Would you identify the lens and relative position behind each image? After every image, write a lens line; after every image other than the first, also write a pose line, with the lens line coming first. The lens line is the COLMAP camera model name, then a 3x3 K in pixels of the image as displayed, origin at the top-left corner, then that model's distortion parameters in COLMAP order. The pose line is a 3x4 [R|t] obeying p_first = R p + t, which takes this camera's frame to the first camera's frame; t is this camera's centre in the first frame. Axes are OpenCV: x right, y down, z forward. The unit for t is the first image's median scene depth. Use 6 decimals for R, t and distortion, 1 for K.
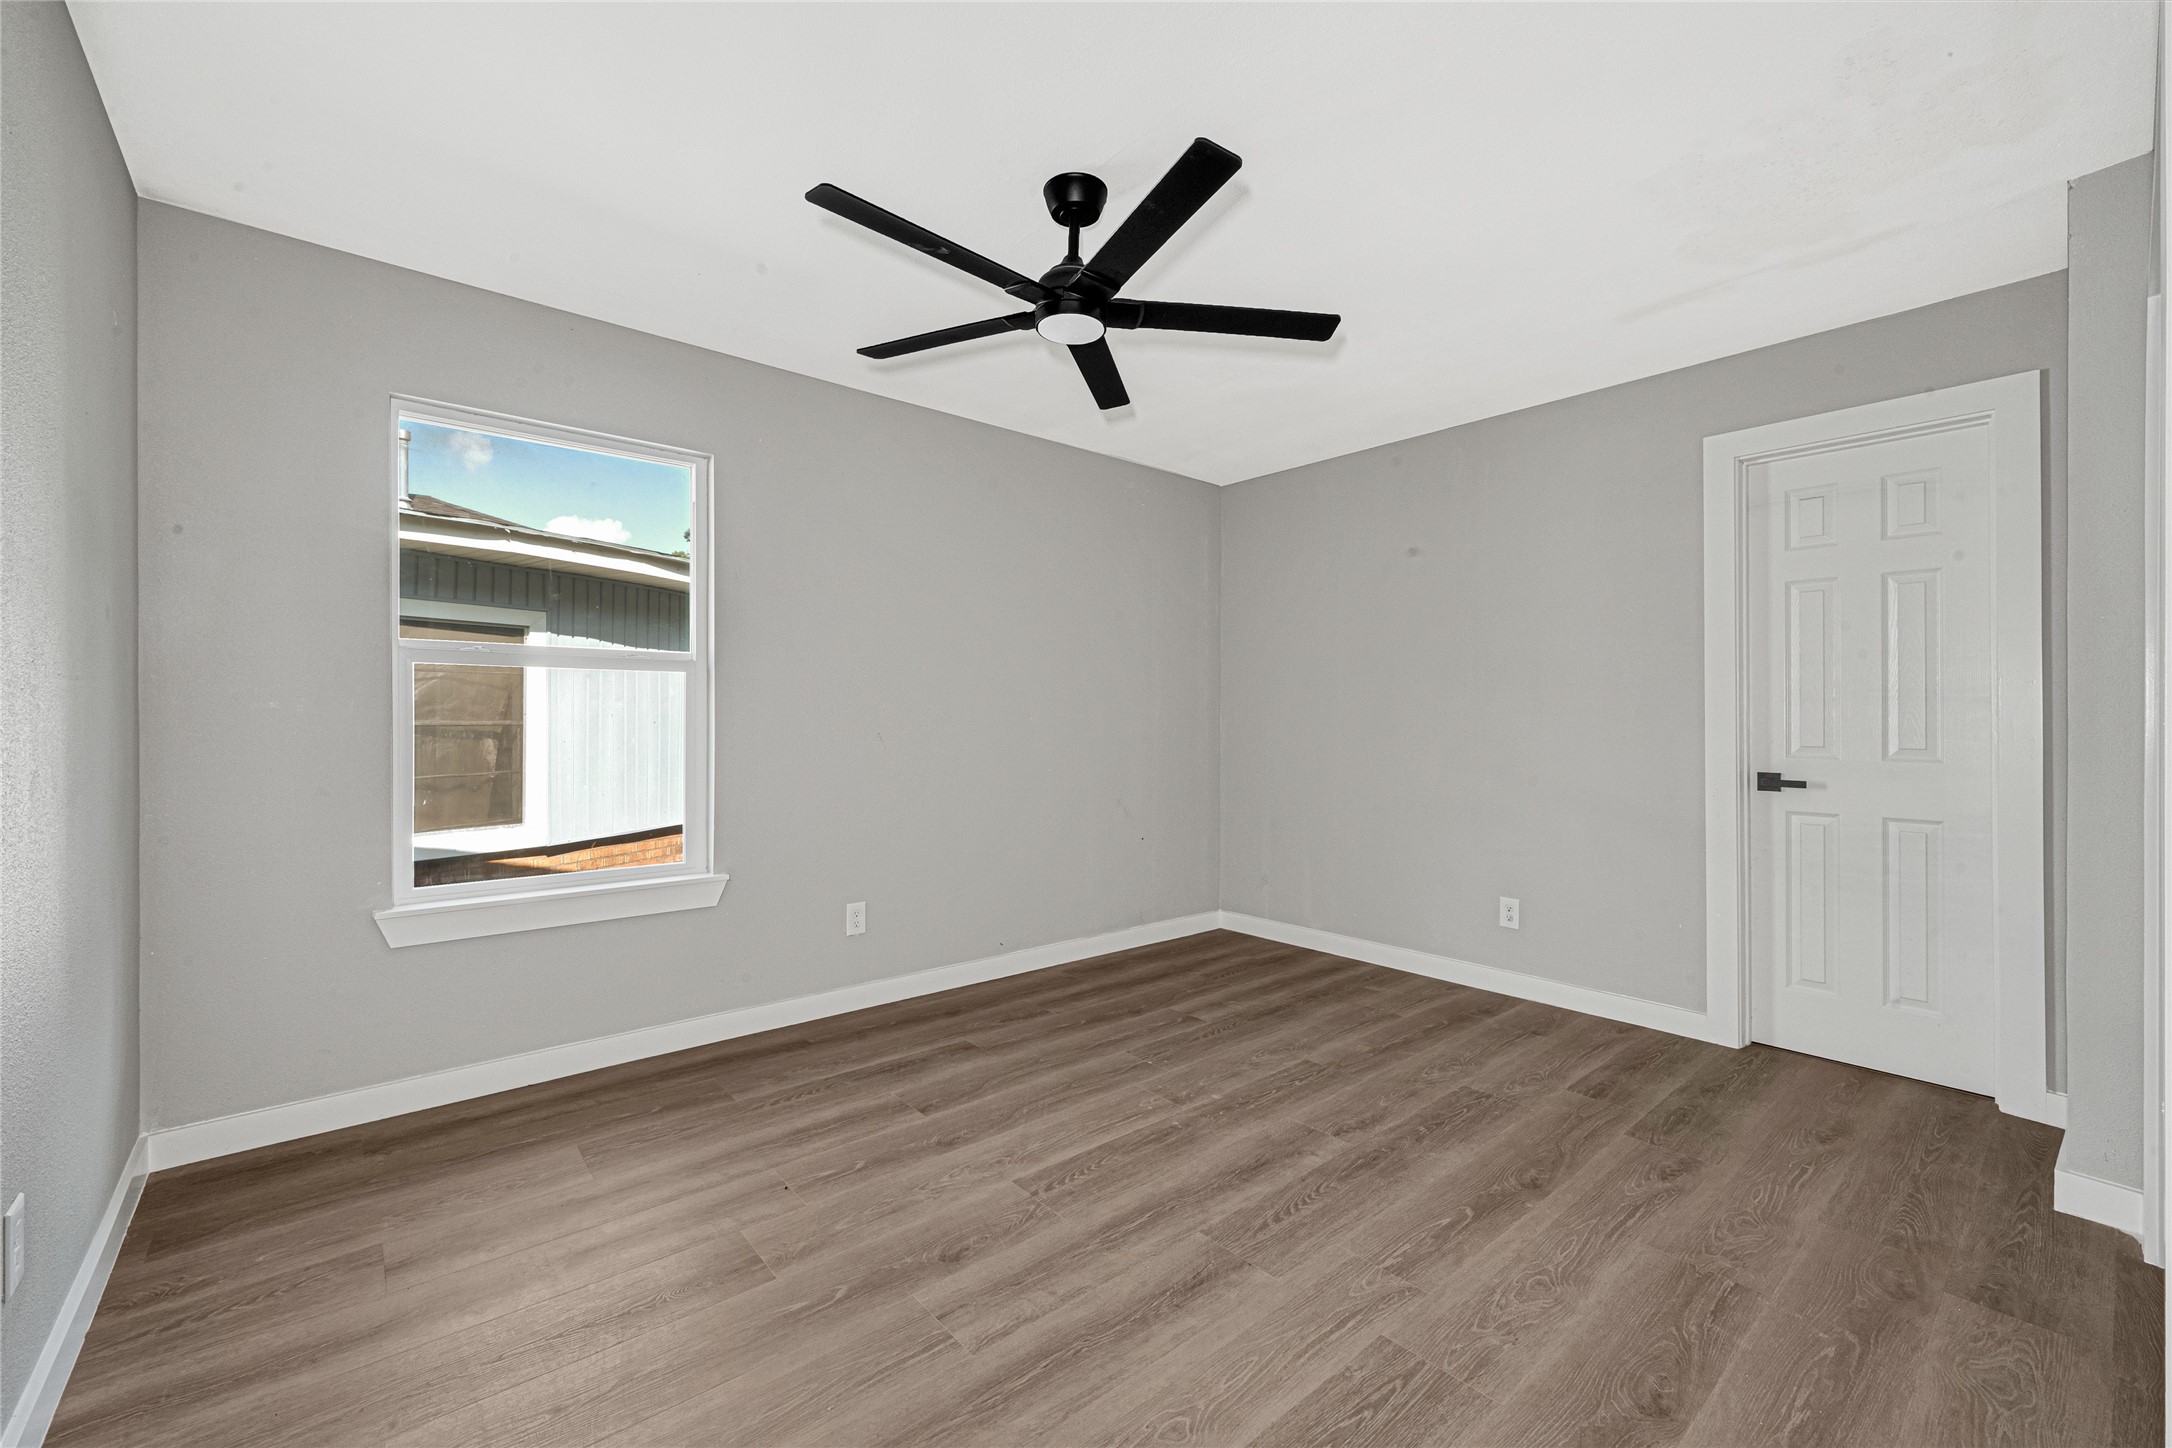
lens RADIAL K [[885.2, 0, 1083.1], [0, 885.2, 715.0], [0, 0, 1]] dist [0.000459, 0.000342]
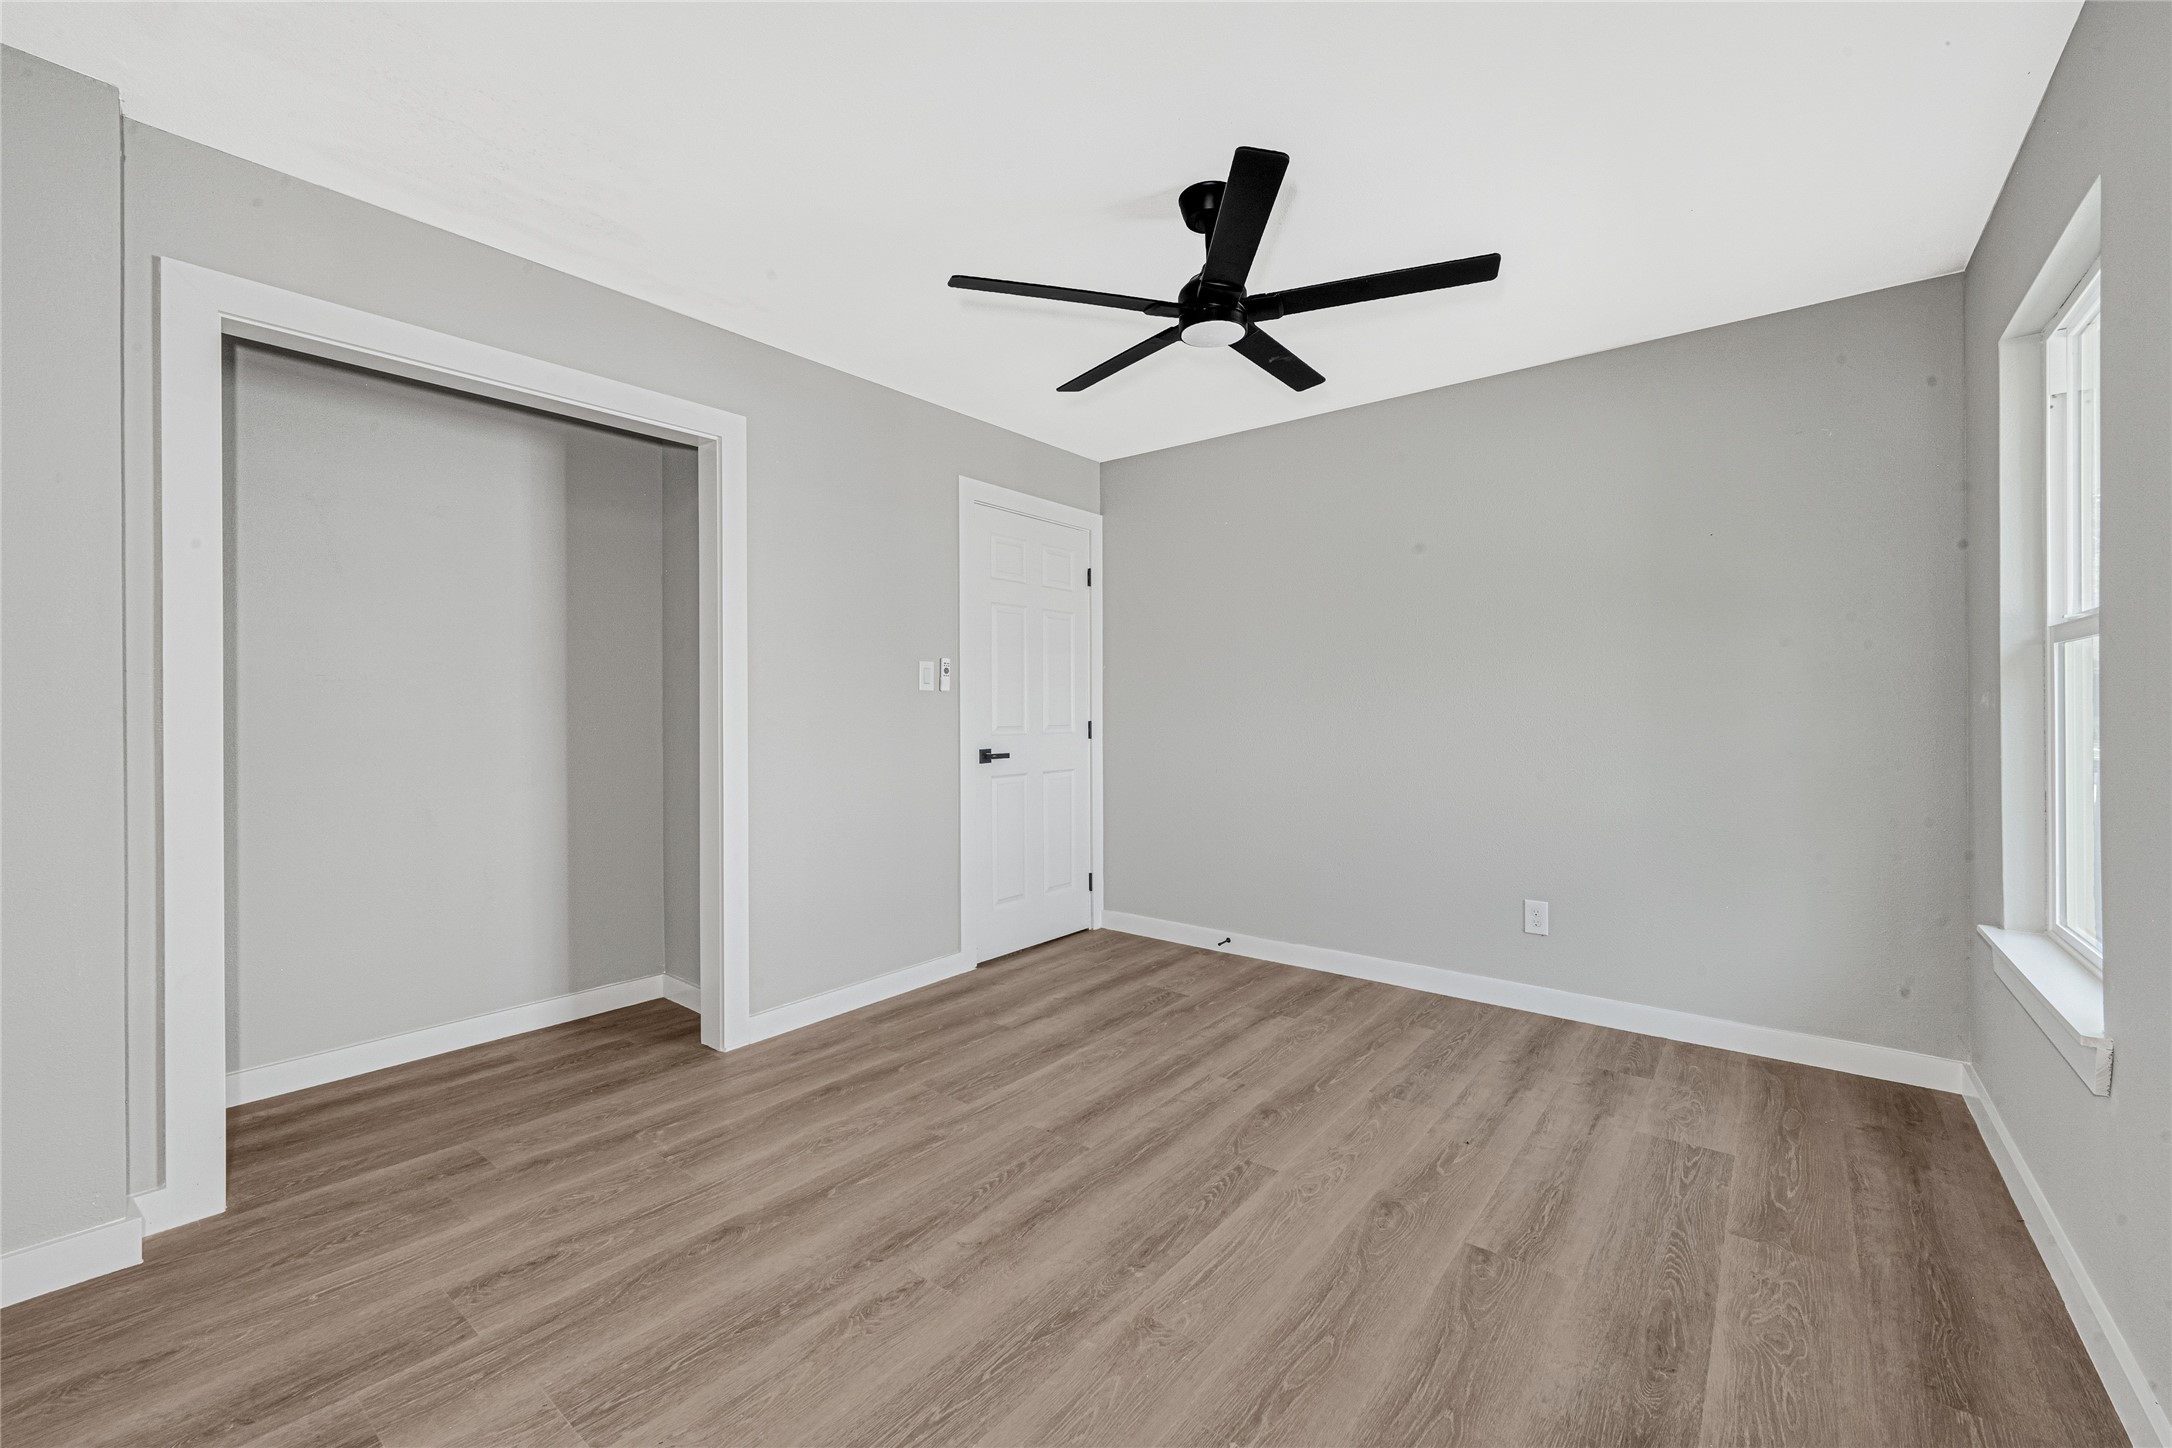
lens RADIAL K [[885.2, 0, 1083.1], [0, 885.2, 715.0], [0, 0, 1]] dist [0.000459, 0.000342]
pose [[-0.982473, -0.001903, -0.186396, 0.329352], [-0.002910, 0.999983, 0.005125, 0.006105], [0.186383, 0.005577, -0.982461, 1.968773]]
